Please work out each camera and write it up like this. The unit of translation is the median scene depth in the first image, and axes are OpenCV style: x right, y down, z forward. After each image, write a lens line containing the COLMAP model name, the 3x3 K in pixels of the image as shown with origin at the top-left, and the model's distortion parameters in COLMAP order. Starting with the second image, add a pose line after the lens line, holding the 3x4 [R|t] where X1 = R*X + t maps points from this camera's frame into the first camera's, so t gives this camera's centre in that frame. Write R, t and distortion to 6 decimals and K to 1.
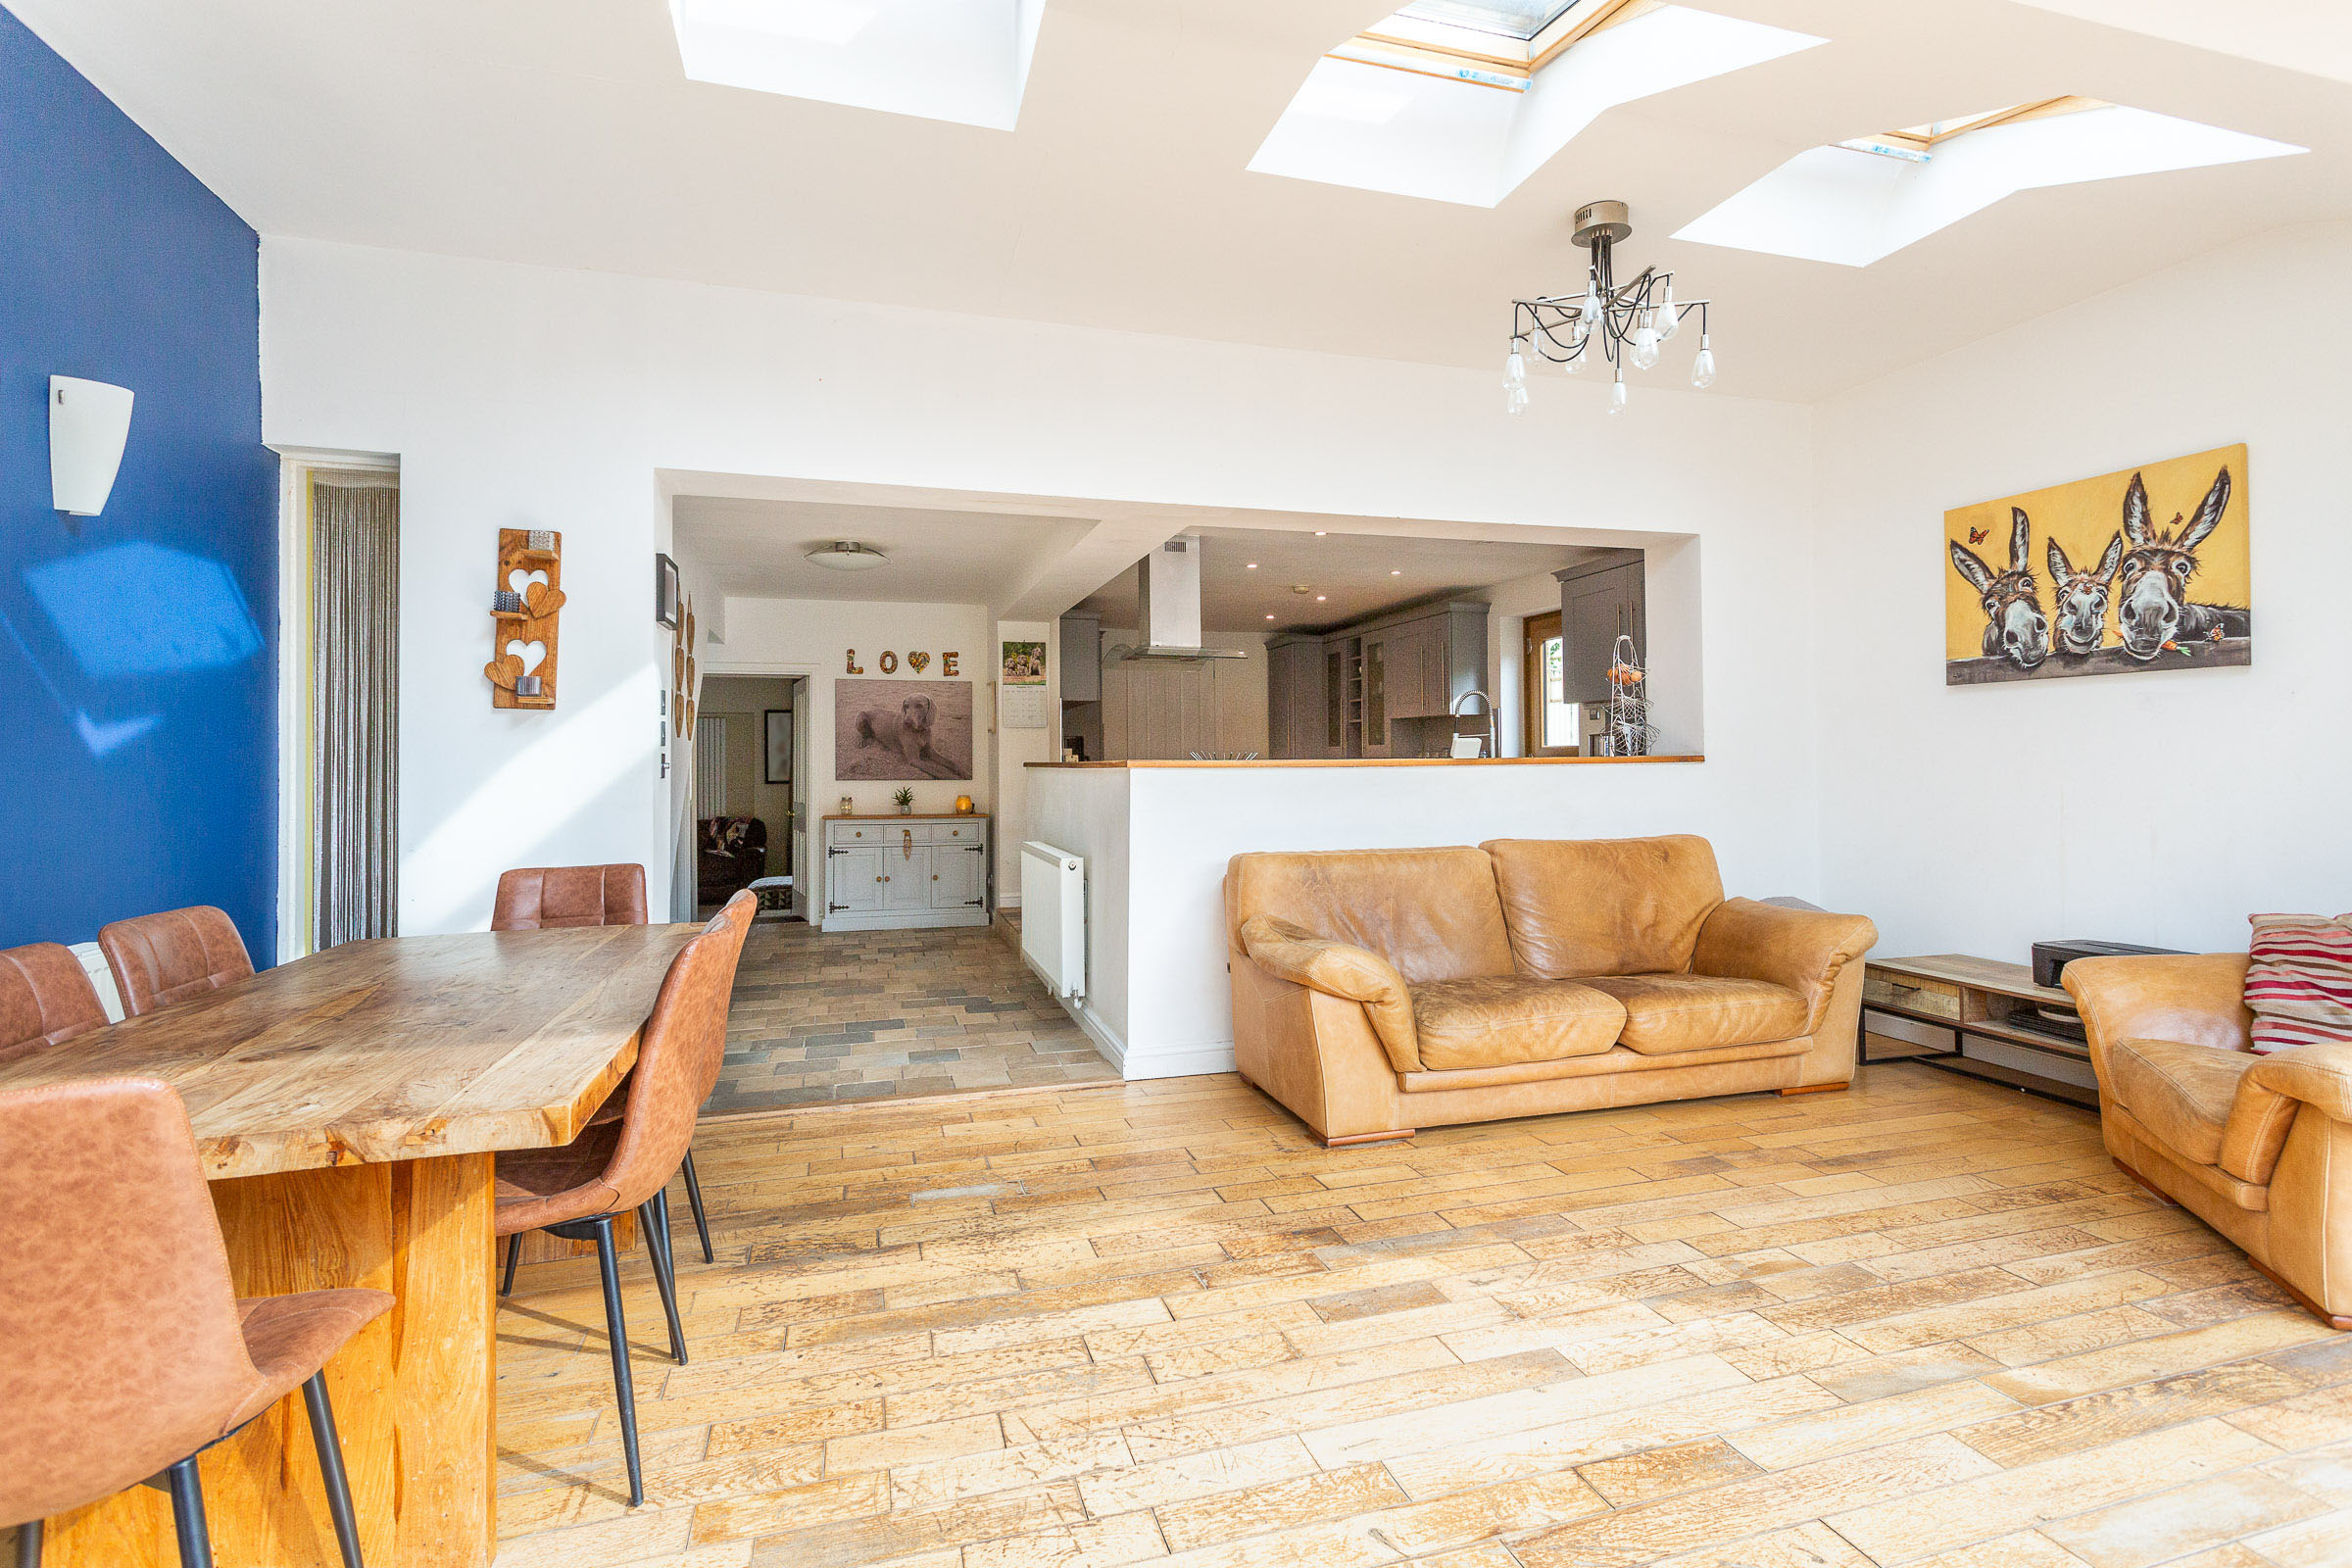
lens RADIAL K [[1120.2, 0, 1175.0], [0, 1120.2, 739.9], [0, 0, 1]] dist [-0.000772, 0.000517]
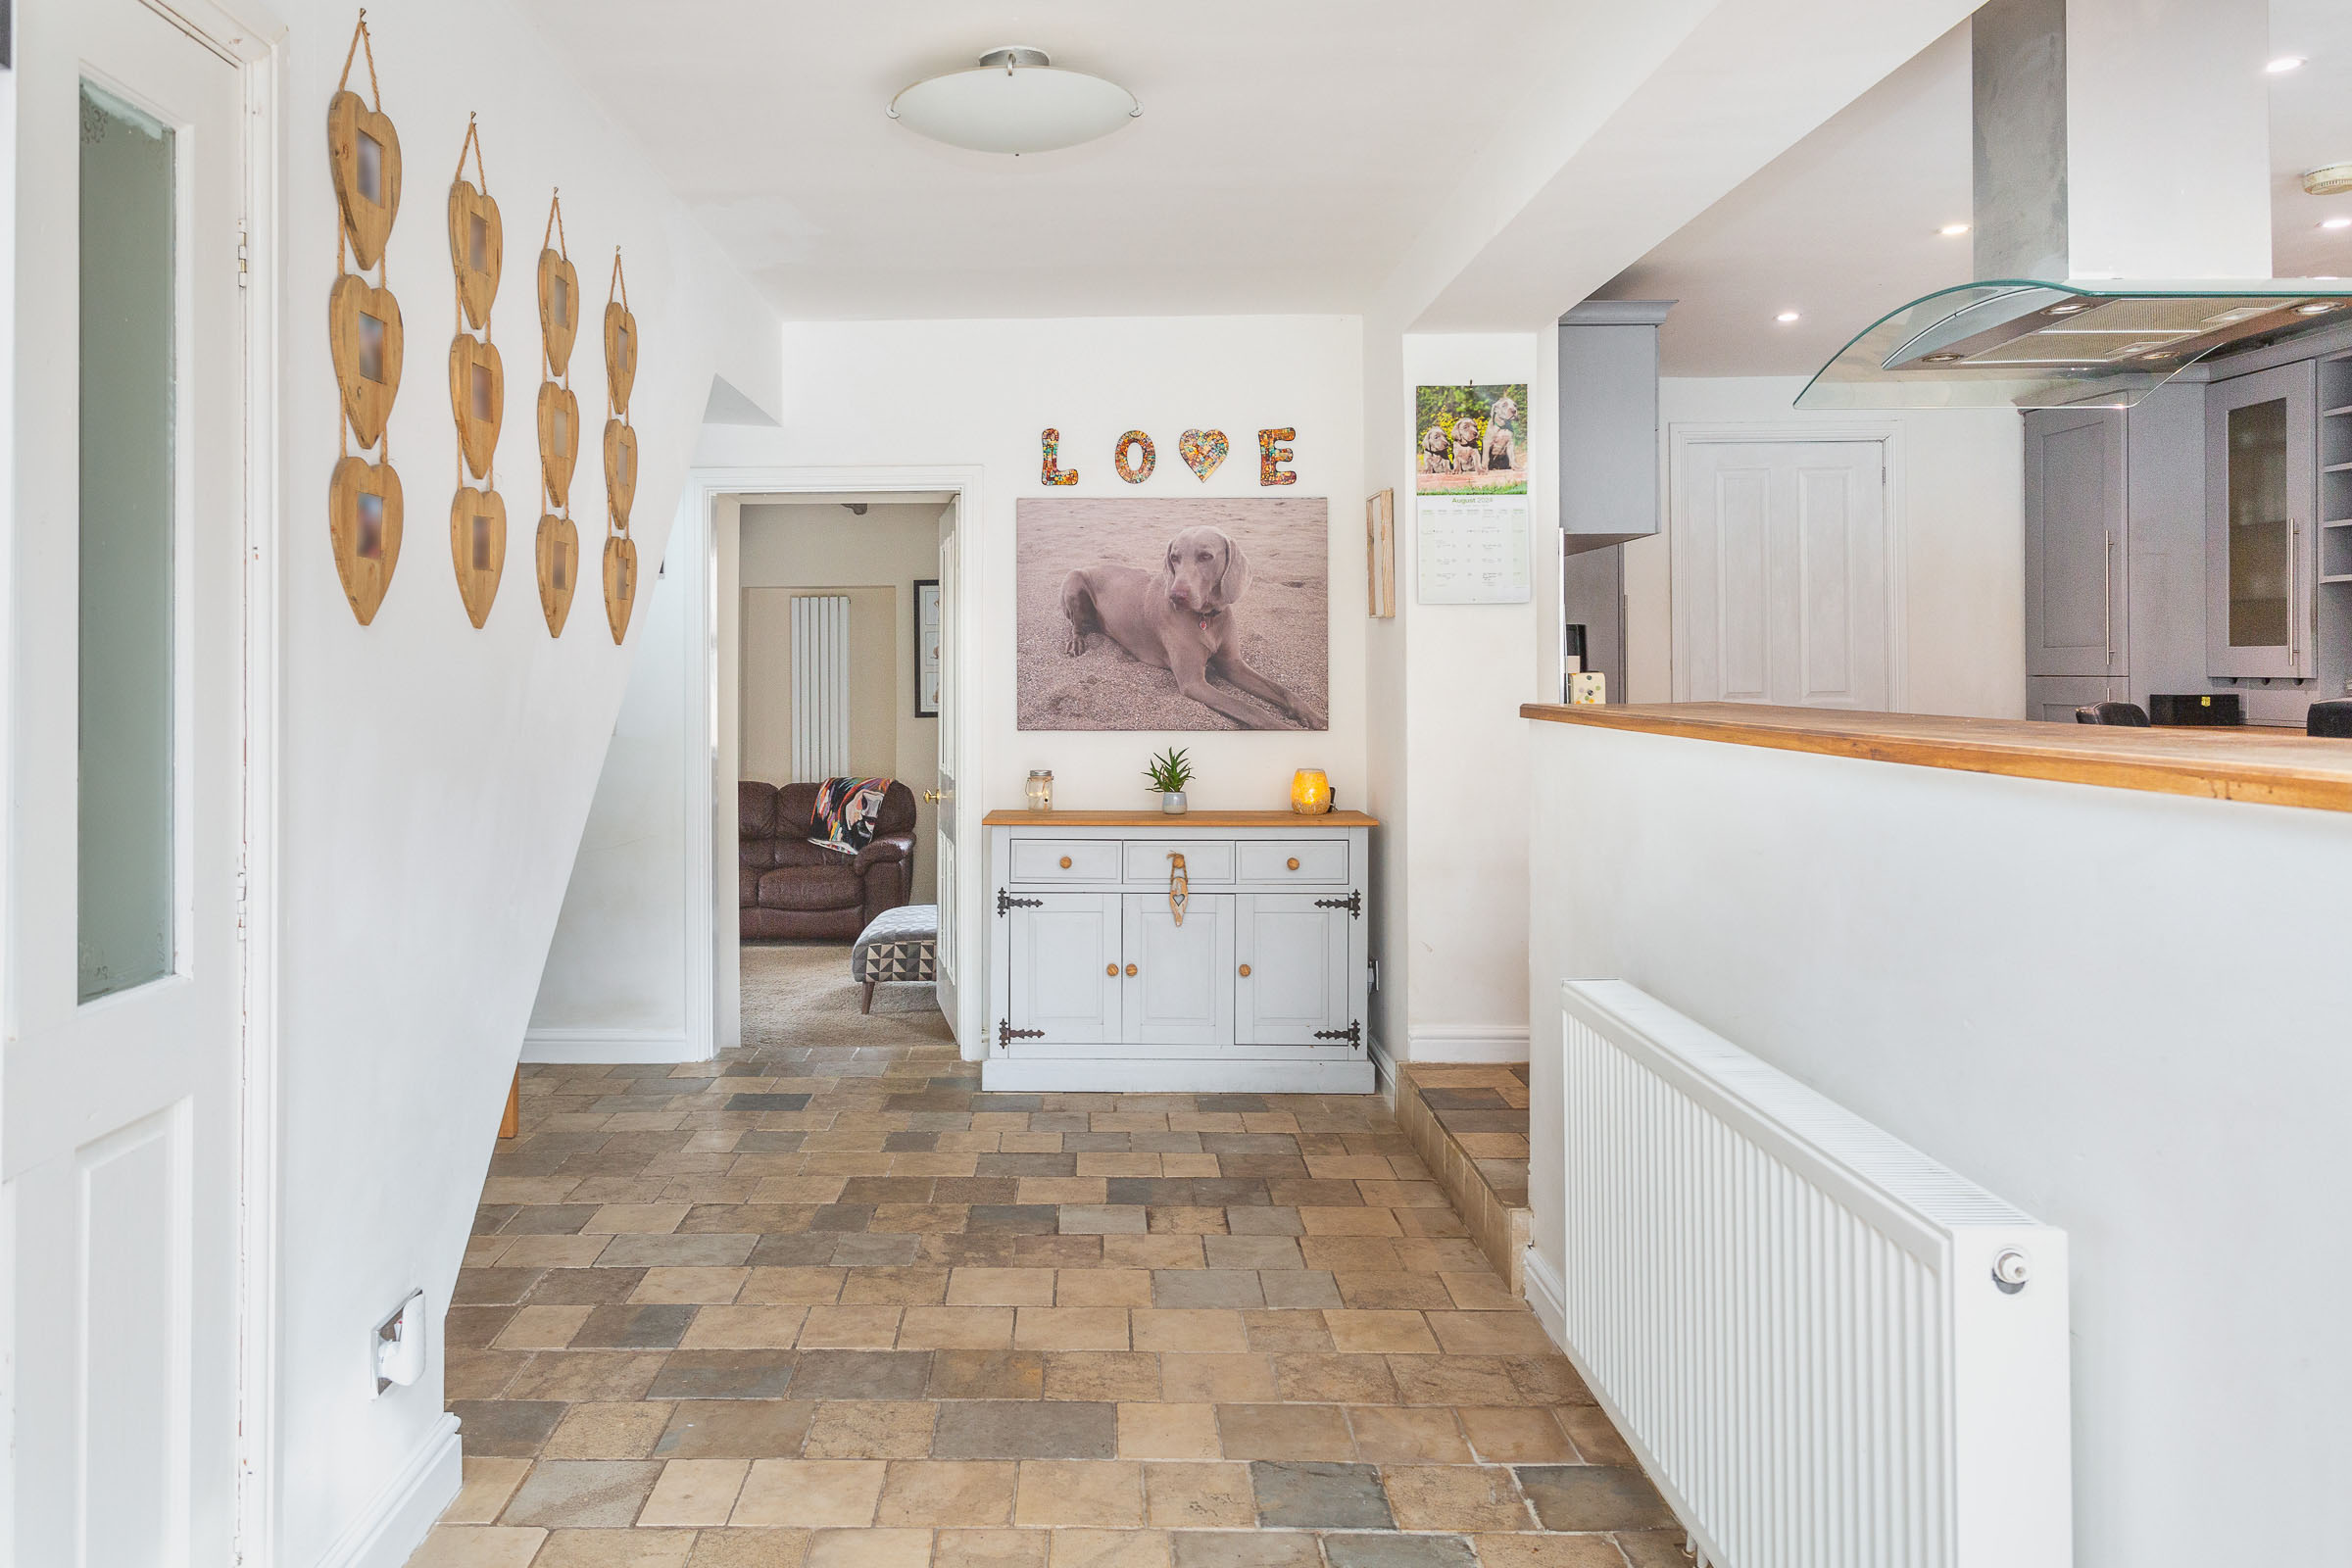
lens RADIAL K [[1610.0, 0, 1170.1], [0, 1610.0, 654.4], [0, 0, 1]] dist [0.003921, 0.000626]
pose [[0.973300, 0.001158, -0.229534, -0.101802], [0.001798, 0.999918, 0.012667, -0.001002], [0.229530, -0.012741, 0.973218, 0.405980]]
